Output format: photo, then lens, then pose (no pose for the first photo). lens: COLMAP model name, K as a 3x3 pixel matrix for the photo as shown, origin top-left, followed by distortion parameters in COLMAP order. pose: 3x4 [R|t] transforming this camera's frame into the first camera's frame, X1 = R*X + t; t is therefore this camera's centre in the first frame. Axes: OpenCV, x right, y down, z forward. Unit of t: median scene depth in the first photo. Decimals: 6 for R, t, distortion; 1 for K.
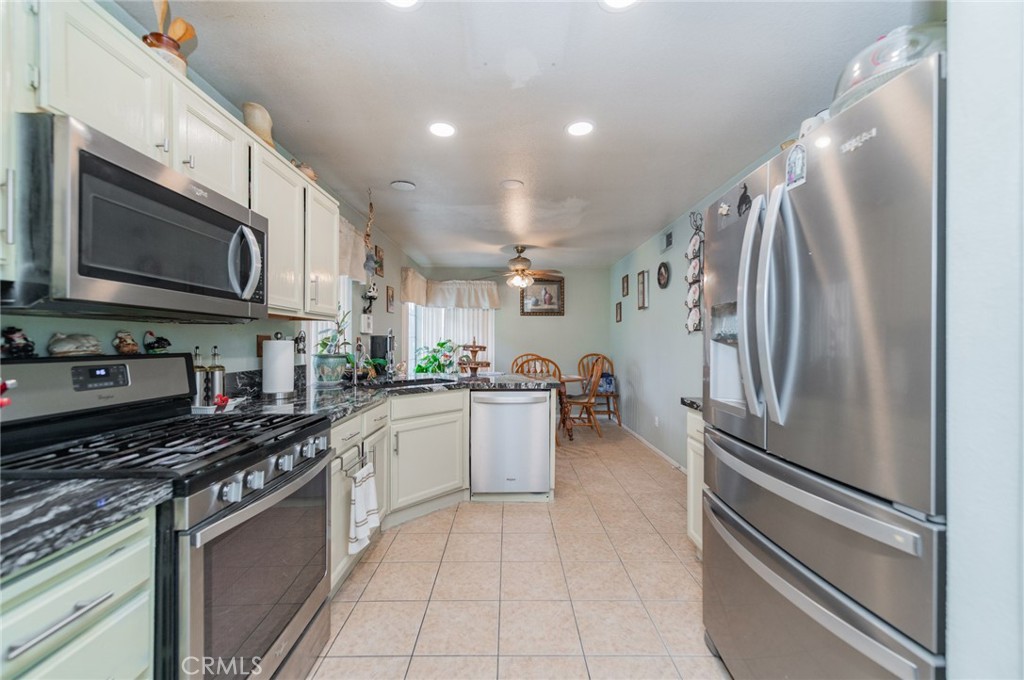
lens RADIAL K [[406.6, 0, 512.2], [0, 406.6, 339.5], [0, 0, 1]] dist [0.024465, -0.002611]
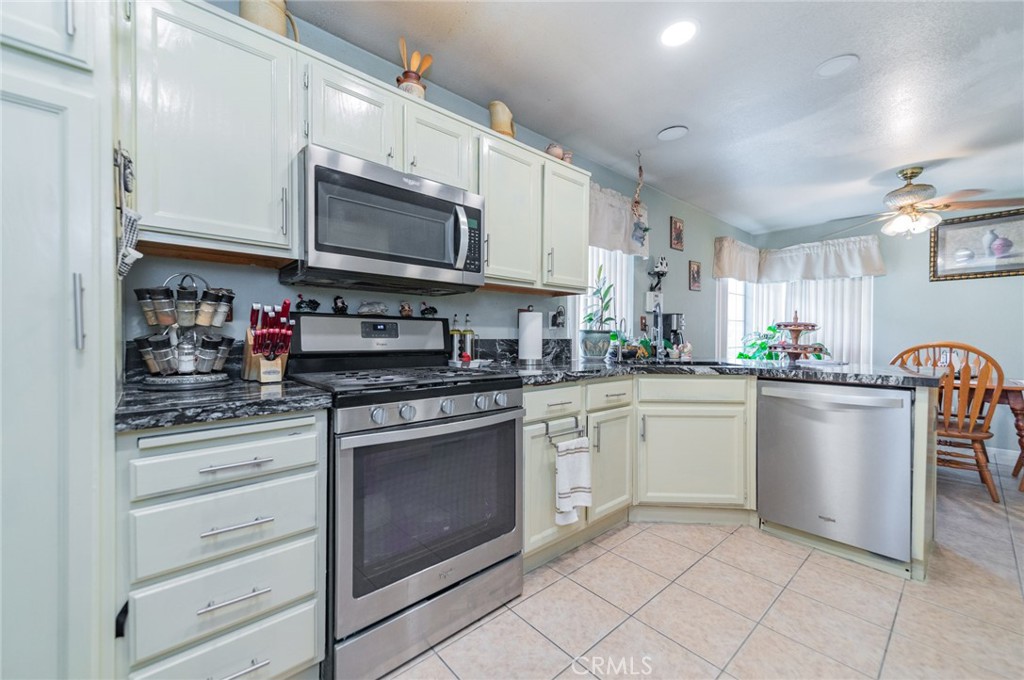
lens RADIAL K [[406.6, 0, 514.9], [0, 406.6, 339.7], [0, 0, 1]] dist [0.024465, -0.002611]
pose [[0.653872, 0.006267, -0.756579, 0.196979], [0.000074, 0.999965, 0.008348, 0.055905], [0.756605, -0.005515, 0.653849, 0.212273]]
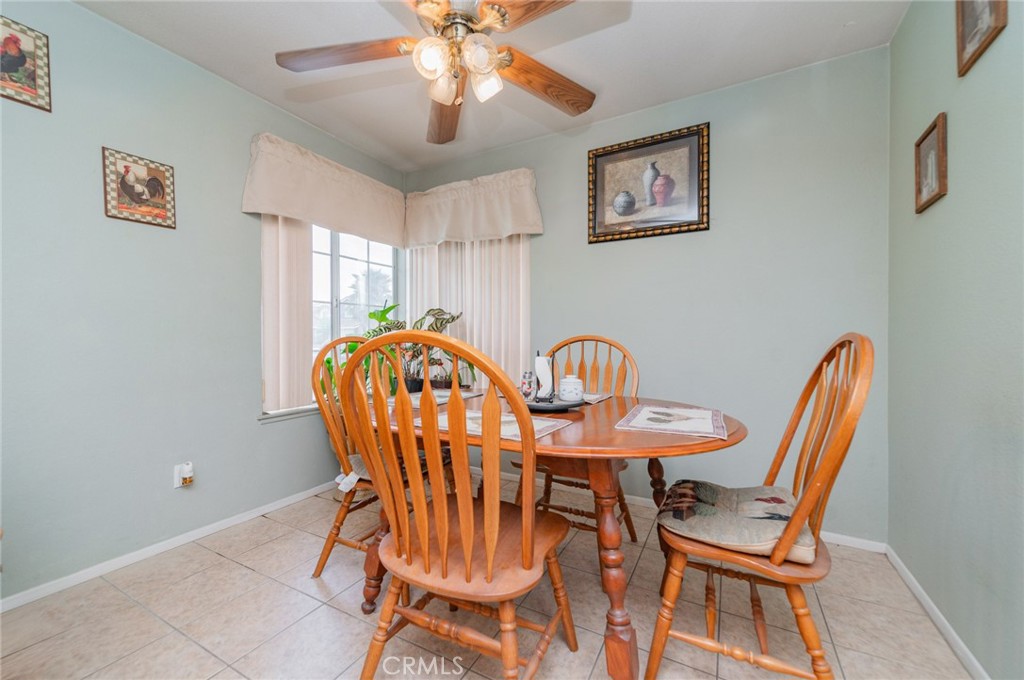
lens RADIAL K [[406.6, 0, 500.4], [0, 406.6, 345.2], [0, 0, 1]] dist [0.024465, -0.002611]
pose [[0.872922, -0.004126, -0.487843, 0.319328], [0.004496, 0.999990, -0.000411, 0.098602], [0.487839, -0.001834, 0.872931, 1.334478]]
